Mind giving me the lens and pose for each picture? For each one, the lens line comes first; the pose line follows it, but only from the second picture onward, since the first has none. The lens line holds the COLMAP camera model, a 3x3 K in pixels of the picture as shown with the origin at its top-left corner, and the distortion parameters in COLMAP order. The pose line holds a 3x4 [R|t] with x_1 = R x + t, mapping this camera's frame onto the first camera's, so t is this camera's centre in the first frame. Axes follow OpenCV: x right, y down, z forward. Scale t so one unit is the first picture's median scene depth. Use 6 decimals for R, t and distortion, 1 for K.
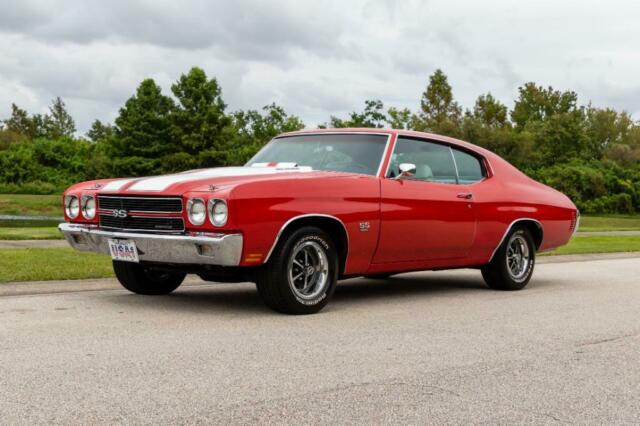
lens RADIAL K [[919.4, 0, 320.0], [0, 919.4, 213.0], [0, 0, 1]] dist [-0.010886, -0.047722]
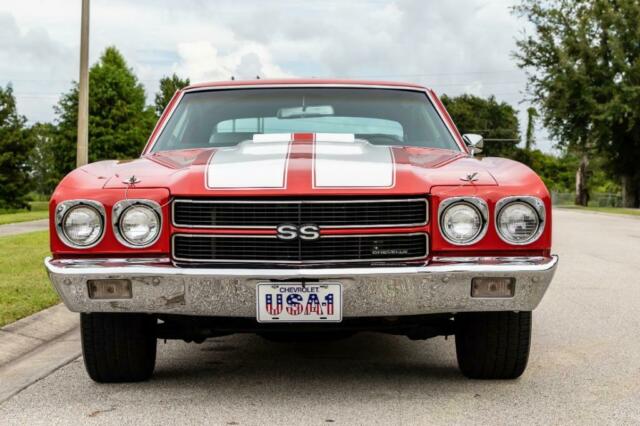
lens RADIAL K [[1071.0, 0, 320.0], [0, 1071.0, 213.0], [0, 0, 1]] dist [0.008324, 0.013435]
pose [[0.753818, -0.042504, 0.655707, -0.251780], [0.036972, 0.999068, 0.022257, -0.009717], [-0.656042, 0.007465, 0.754687, 0.222335]]
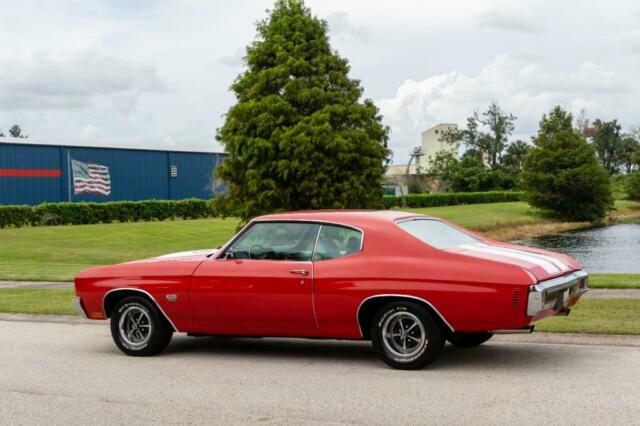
lens RADIAL K [[953.4, 0, 320.0], [0, 953.4, 213.0], [0, 0, 1]] dist [0.004214, 0.000248]
pose [[0.245563, -0.035750, -0.968721, 0.651705], [0.022695, 0.999258, -0.031124, -0.027253], [0.969115, -0.014343, 0.246192, 0.384814]]
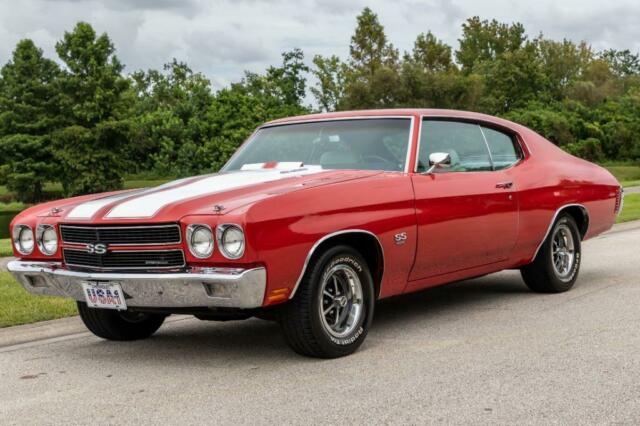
lens RADIAL K [[1071.0, 0, 320.0], [0, 1071.0, 213.0], [0, 0, 1]] dist [0.008324, 0.013435]
pose [[0.994520, -0.073973, 0.073874, -0.039229], [0.071692, 0.996878, 0.033077, -0.019062], [-0.076090, -0.027599, 0.996719, 0.034919]]
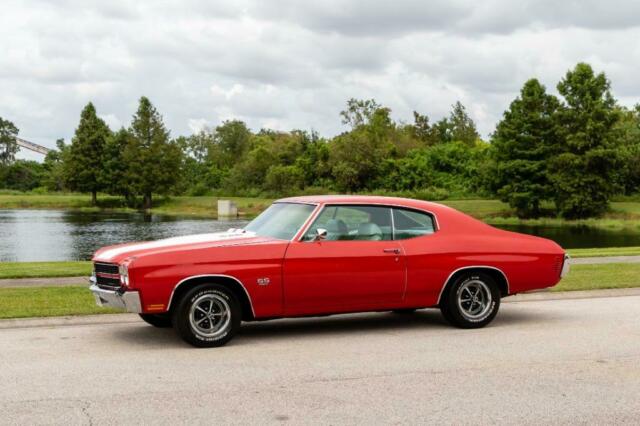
lens RADIAL K [[953.4, 0, 320.0], [0, 953.4, 213.0], [0, 0, 1]] dist [0.004214, 0.000248]
pose [[0.902430, -0.026346, -0.430031, 0.314863], [0.026577, 0.999632, -0.005470, -0.032692], [0.430017, -0.006493, 0.902797, -0.086530]]
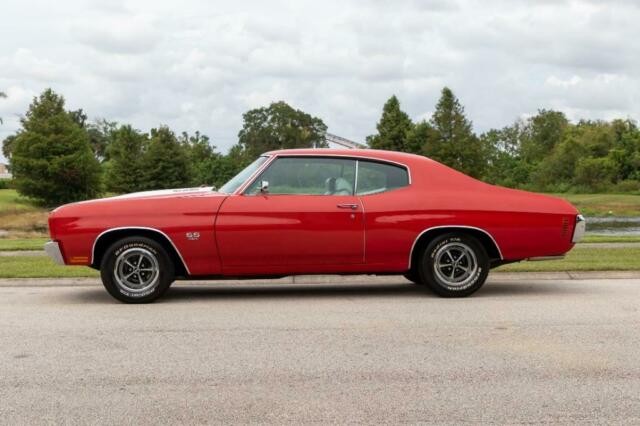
lens RADIAL K [[1003.0, 0, 319.1], [0, 1003.0, 201.4], [0, 0, 1]] dist [-0.001441, 0.013371]
pose [[0.716286, -0.031600, -0.697090, 0.494219], [0.020968, 0.999498, -0.023763, 0.001579], [0.697491, 0.002404, 0.716589, 0.066278]]
